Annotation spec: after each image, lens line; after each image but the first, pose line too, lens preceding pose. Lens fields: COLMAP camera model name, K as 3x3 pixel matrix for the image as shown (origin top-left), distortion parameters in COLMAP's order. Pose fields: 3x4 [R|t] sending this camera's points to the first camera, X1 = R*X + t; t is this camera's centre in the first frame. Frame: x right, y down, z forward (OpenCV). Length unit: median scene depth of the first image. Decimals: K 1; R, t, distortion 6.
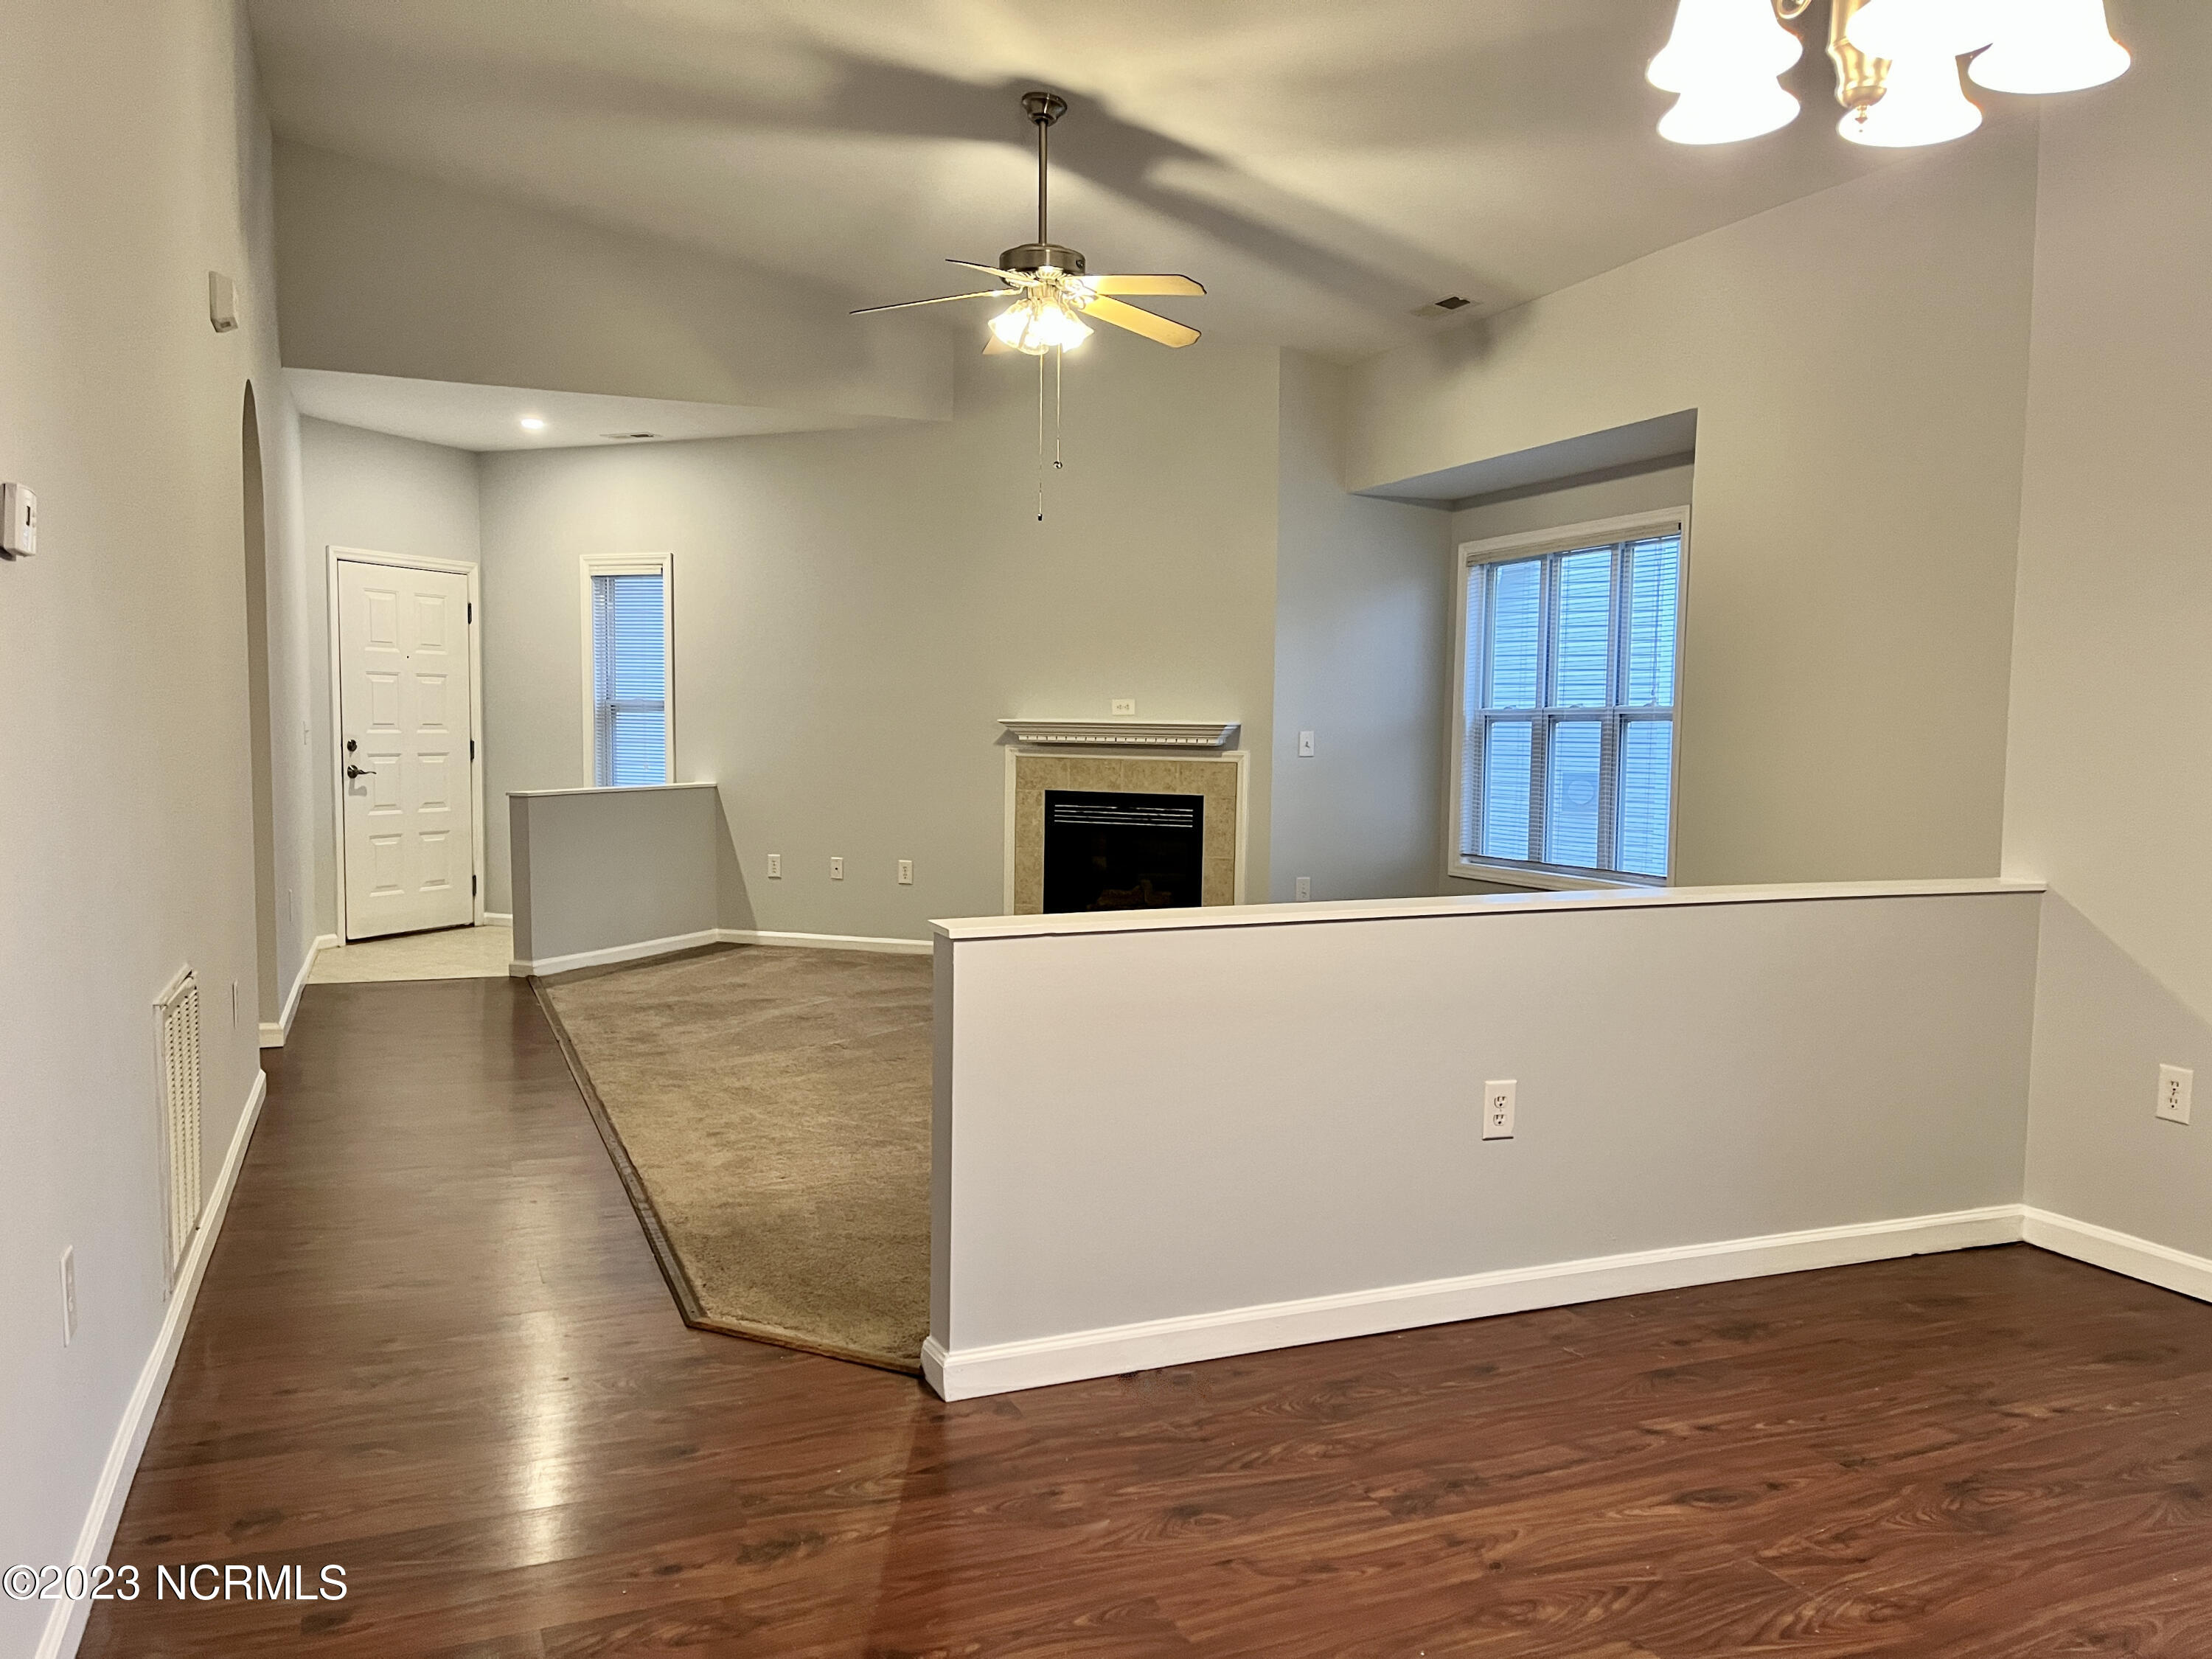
lens RADIAL K [[1682.1, 0, 1117.7], [0, 1682.1, 854.7], [0, 0, 1]] dist [0.065222, -0.072537]
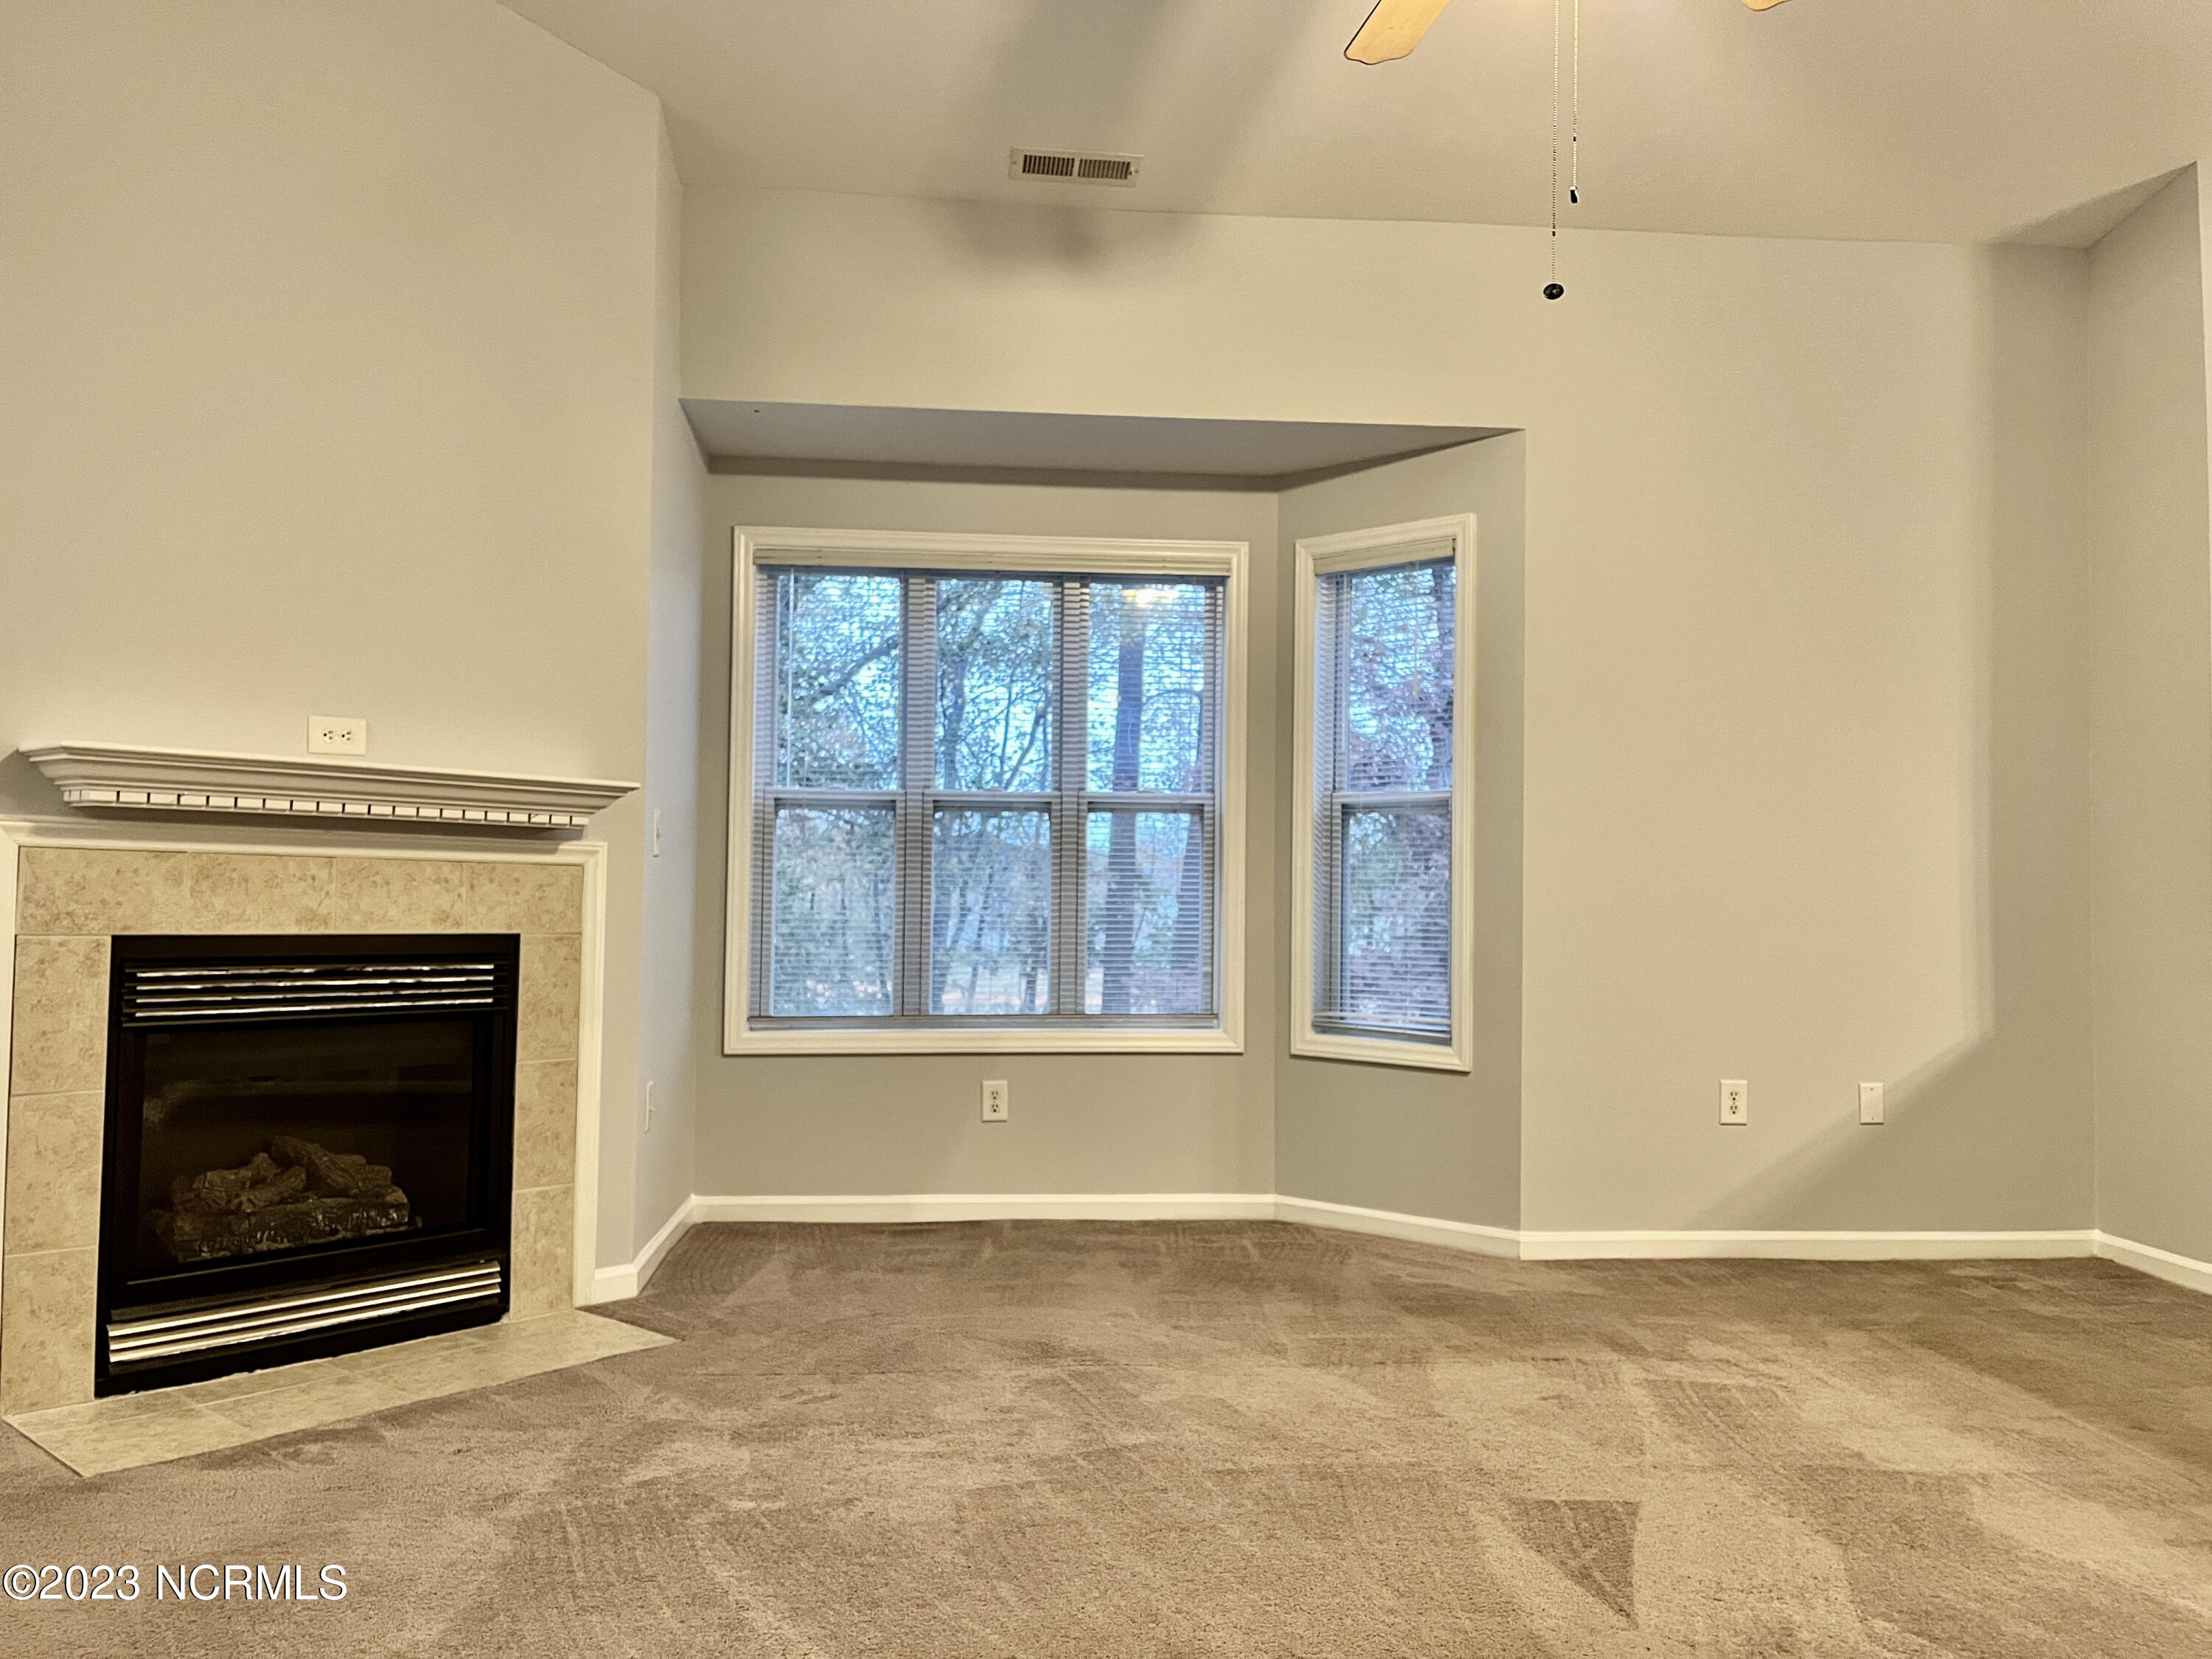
lens RADIAL K [[1682.1, 0, 1112.8], [0, 1682.1, 841.7], [0, 0, 1]] dist [0.065222, -0.072537]
pose [[0.295223, 0.022112, 0.955172, -0.358560], [0.064293, 0.997006, -0.042952, -0.029499], [-0.953263, 0.074092, 0.292918, 0.693394]]
